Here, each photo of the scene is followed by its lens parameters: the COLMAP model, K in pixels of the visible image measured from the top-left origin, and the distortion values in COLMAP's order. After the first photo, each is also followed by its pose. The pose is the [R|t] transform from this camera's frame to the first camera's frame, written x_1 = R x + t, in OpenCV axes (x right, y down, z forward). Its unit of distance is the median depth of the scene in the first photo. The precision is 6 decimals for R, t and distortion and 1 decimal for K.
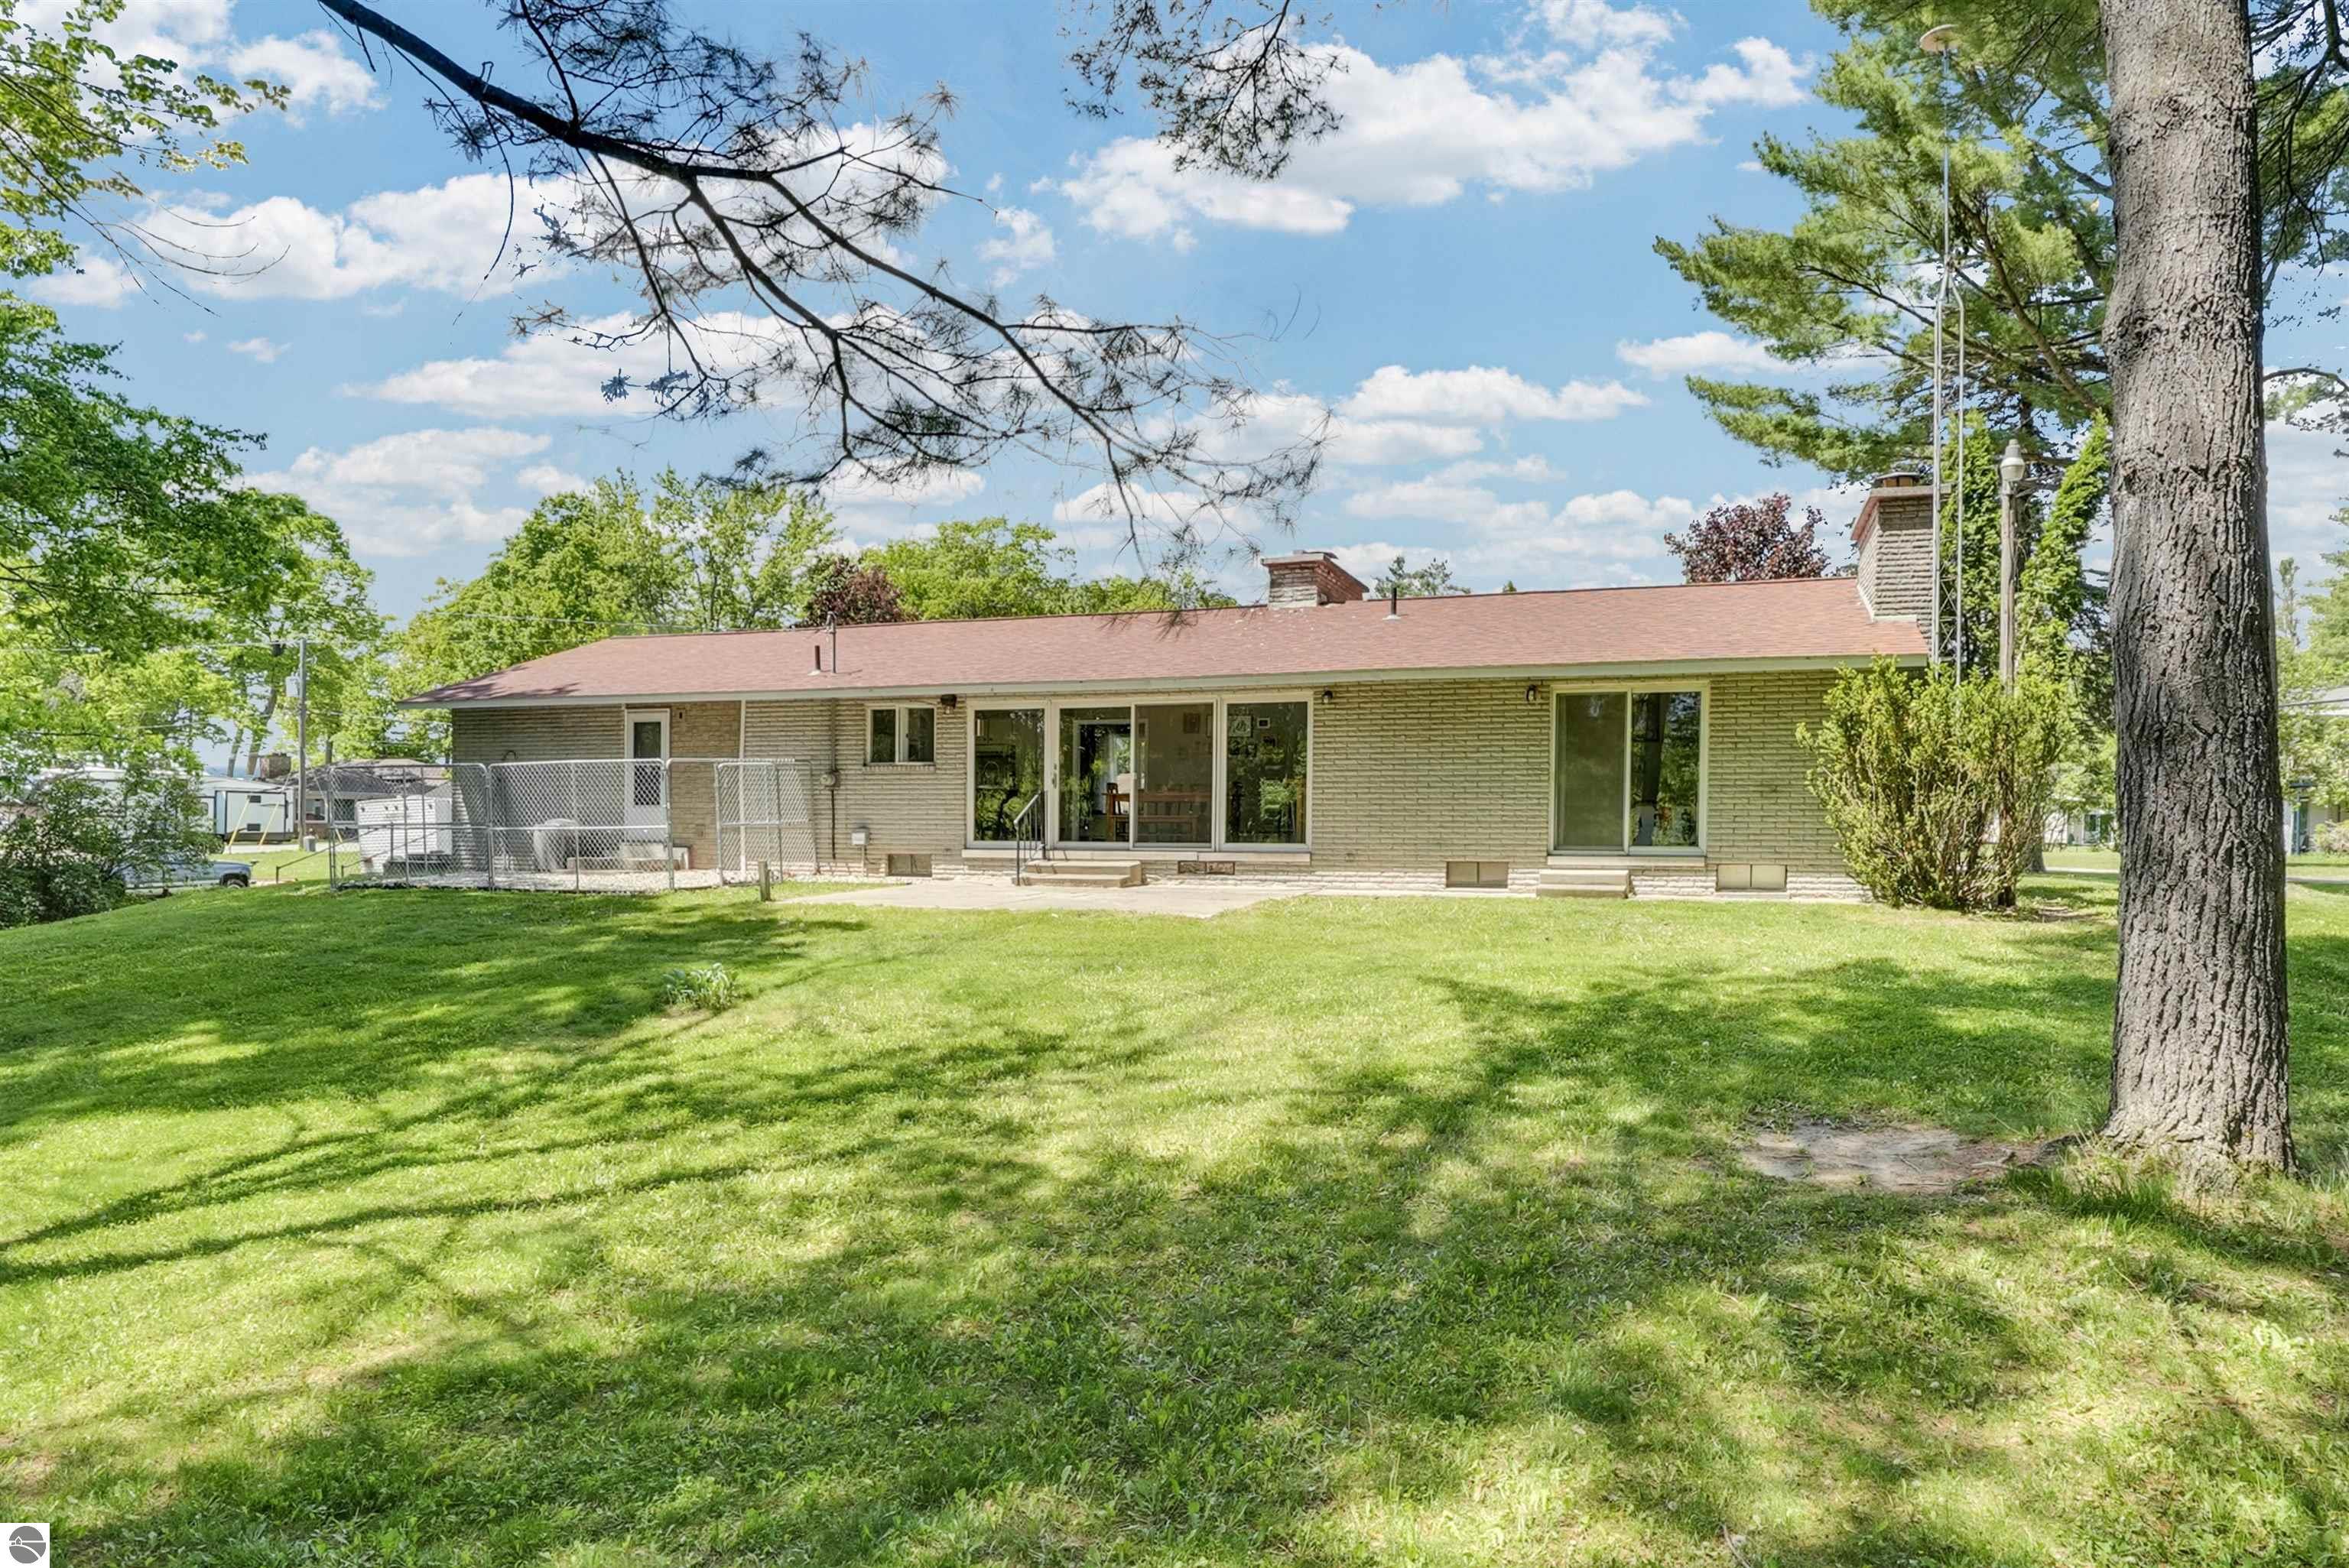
lens RADIAL K [[1127.2, 0, 1174.5], [0, 1127.2, 784.0], [0, 0, 1]] dist [-0.000309, -0.000027]
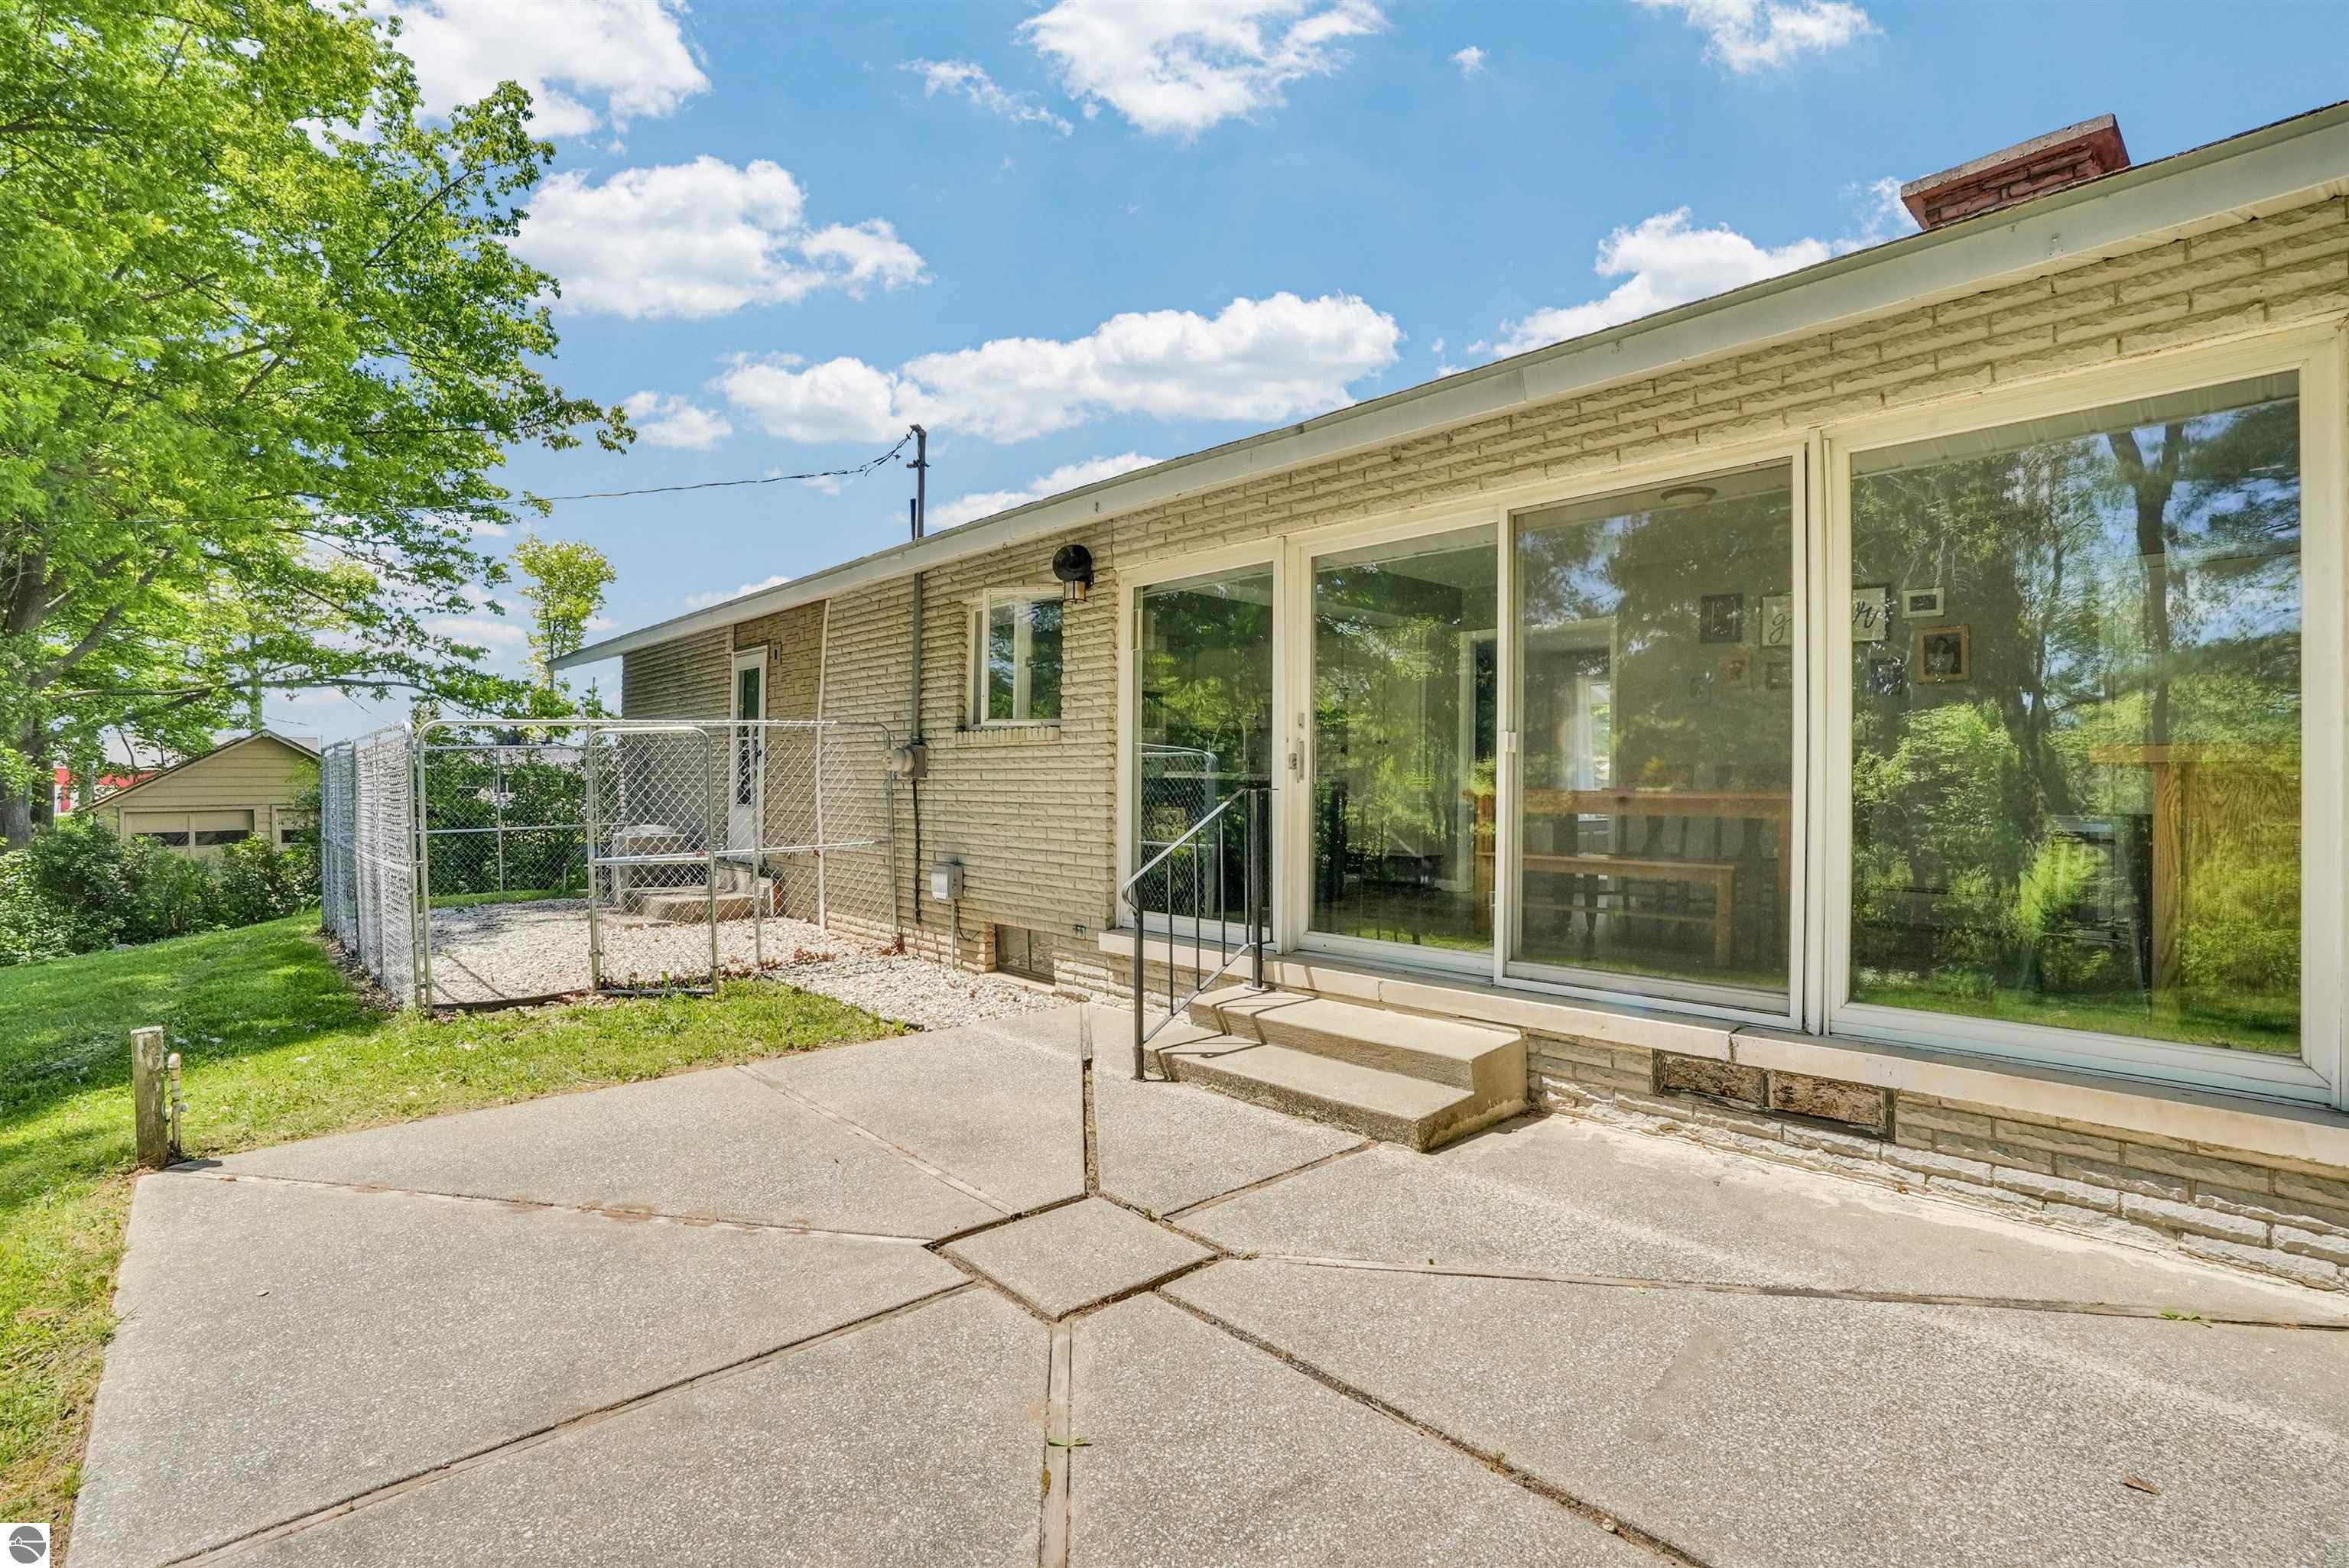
lens RADIAL K [[1127.2, 0, 1174.5], [0, 1127.2, 784.0], [0, 0, 1]] dist [-0.000309, -0.000027]
pose [[0.895705, 0.003072, -0.444637, 0.019459], [0.008058, 0.999700, 0.023141, -0.004946], [0.444575, -0.024311, 0.895412, 0.657135]]
